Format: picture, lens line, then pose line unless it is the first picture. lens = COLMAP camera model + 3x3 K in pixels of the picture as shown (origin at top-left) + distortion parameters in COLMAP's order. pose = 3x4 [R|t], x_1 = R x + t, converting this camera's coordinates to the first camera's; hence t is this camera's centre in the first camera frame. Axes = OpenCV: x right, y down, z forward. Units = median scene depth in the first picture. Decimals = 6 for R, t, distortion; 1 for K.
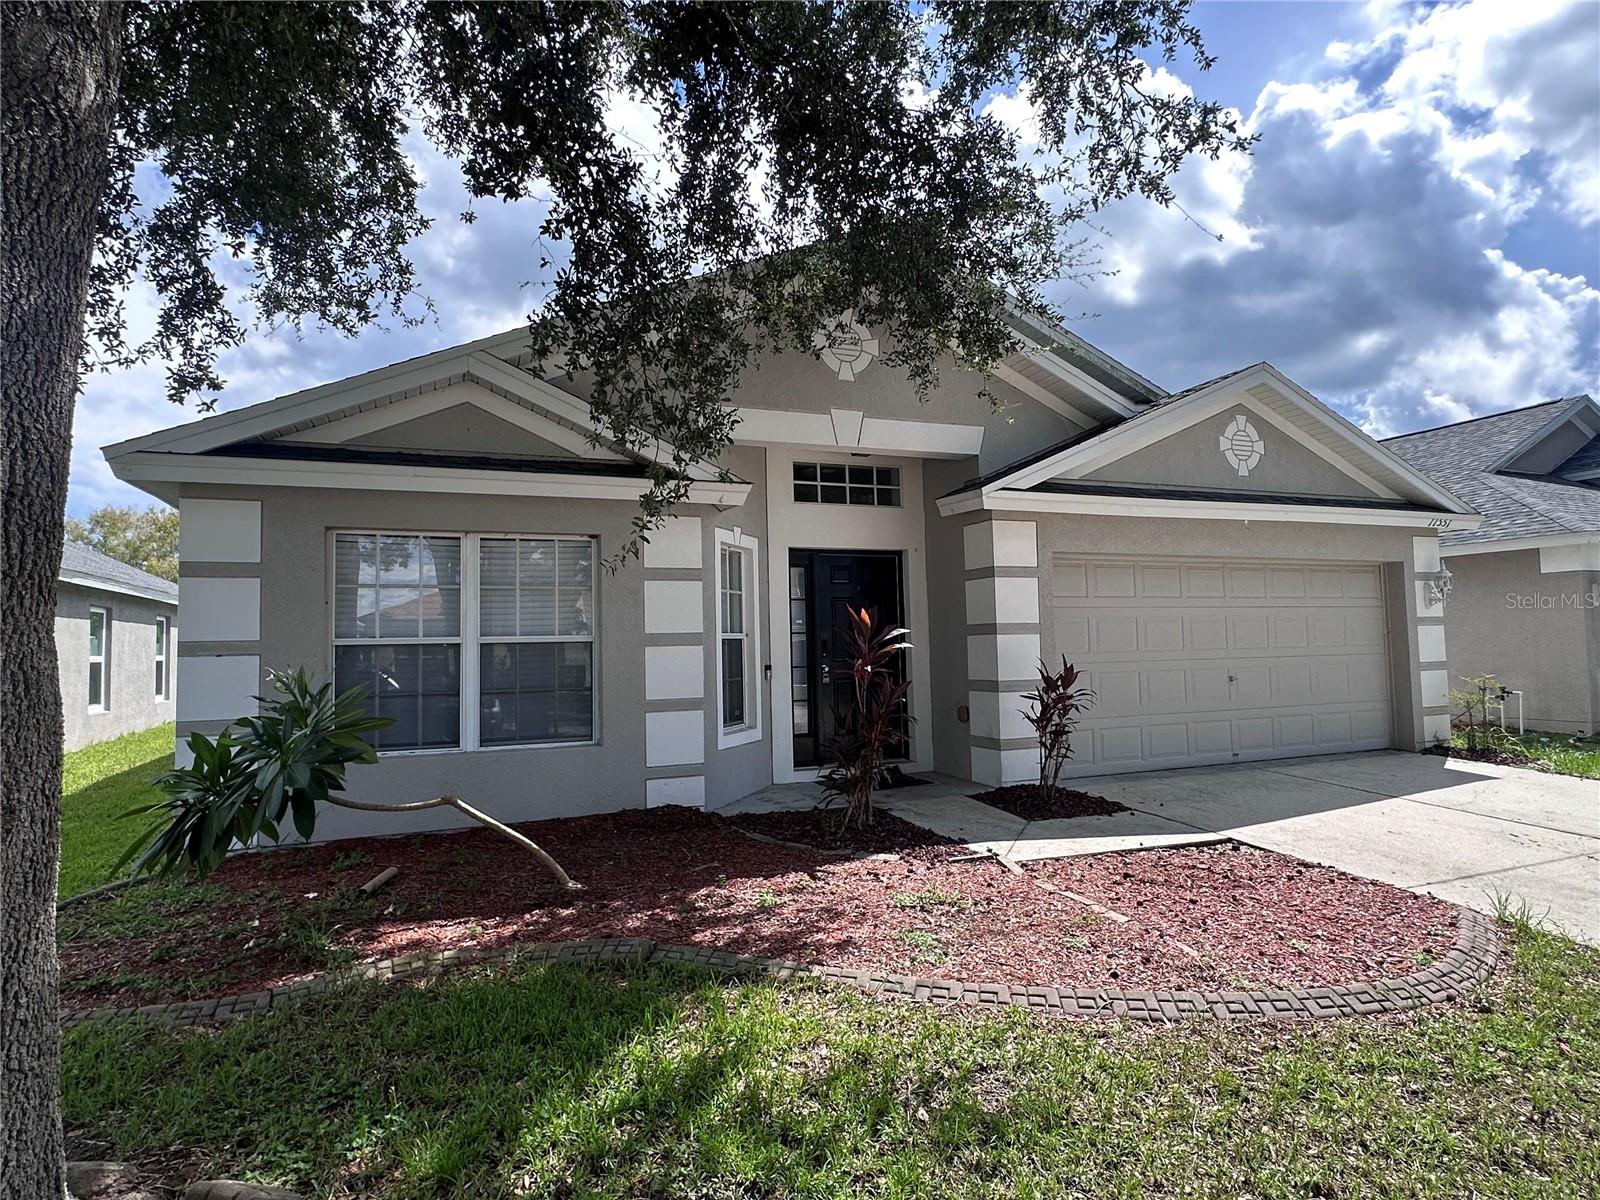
lens RADIAL K [[887.8, 0, 800.0], [0, 887.8, 600.0], [0, 0, 1]] dist [0.000059, -0.000037]
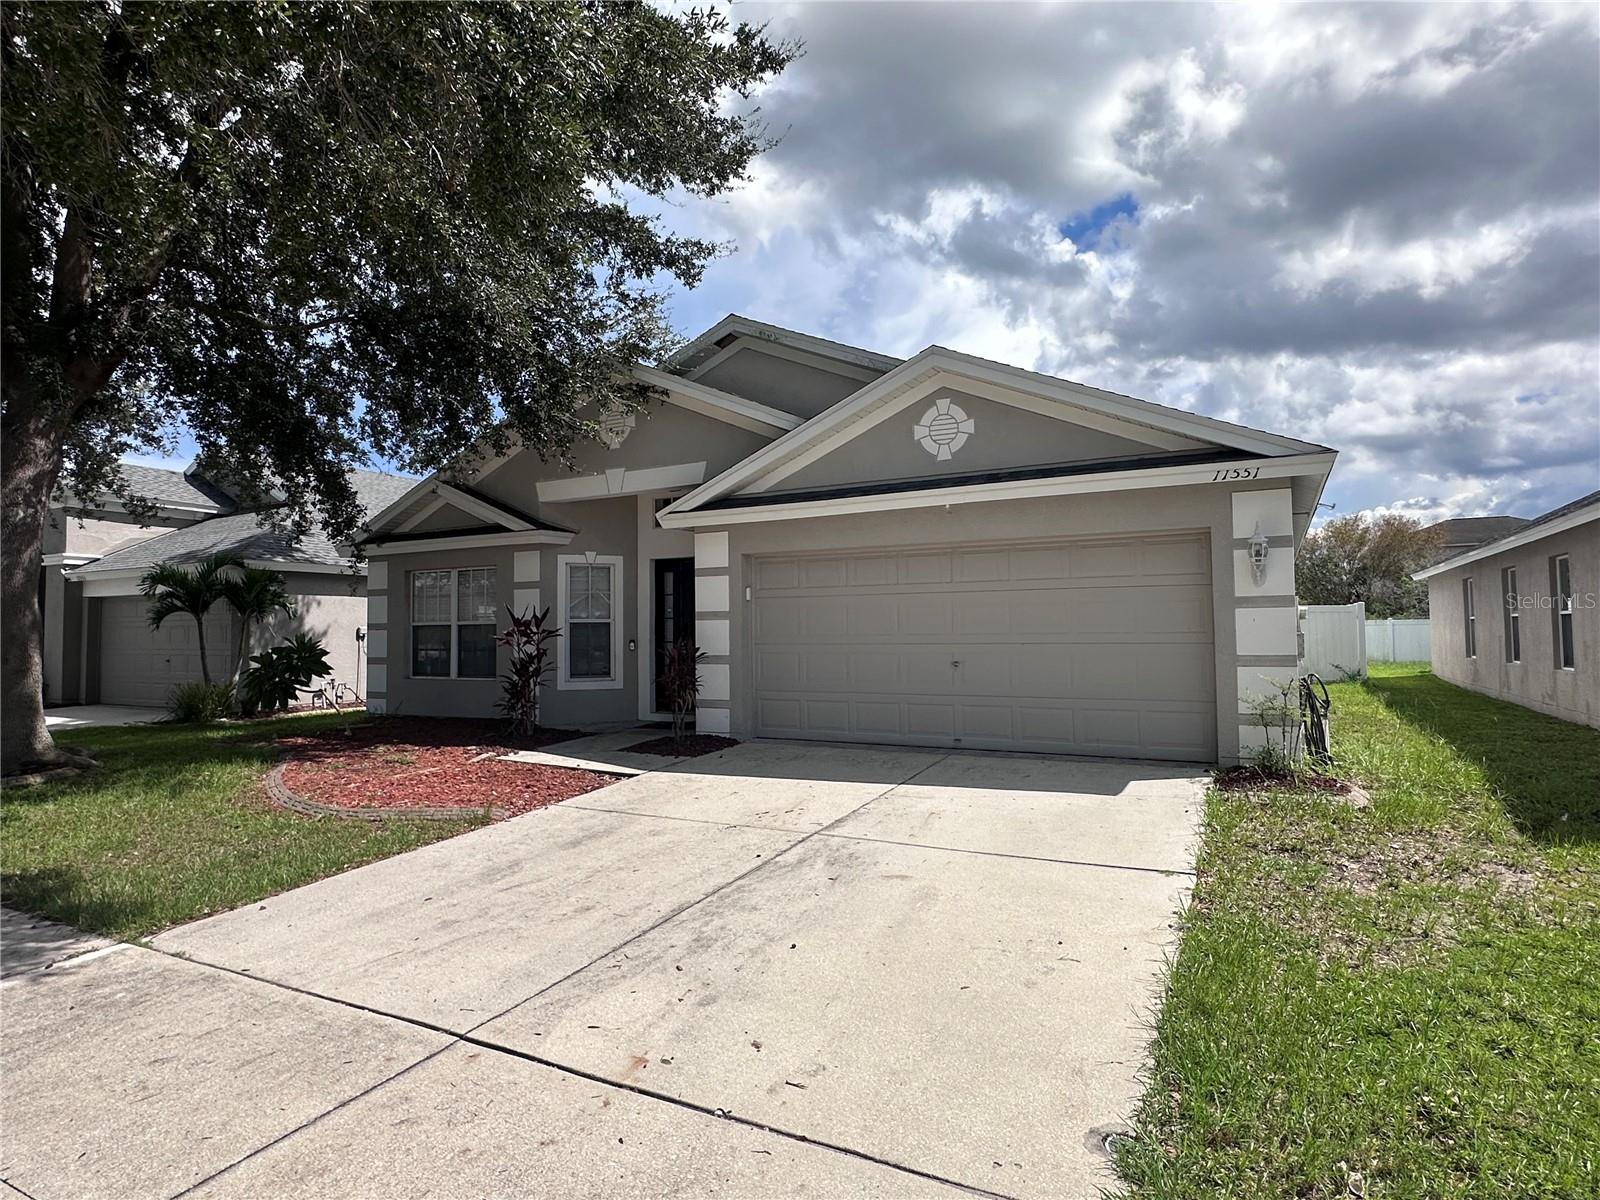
lens RADIAL K [[887.8, 0, 800.0], [0, 887.8, 600.0], [0, 0, 1]] dist [0.000059, -0.000037]
pose [[0.640613, -0.015047, -0.767717, 1.167321], [0.034268, 0.999372, 0.009007, 0.002217], [0.767099, -0.032077, 0.640726, 0.237548]]
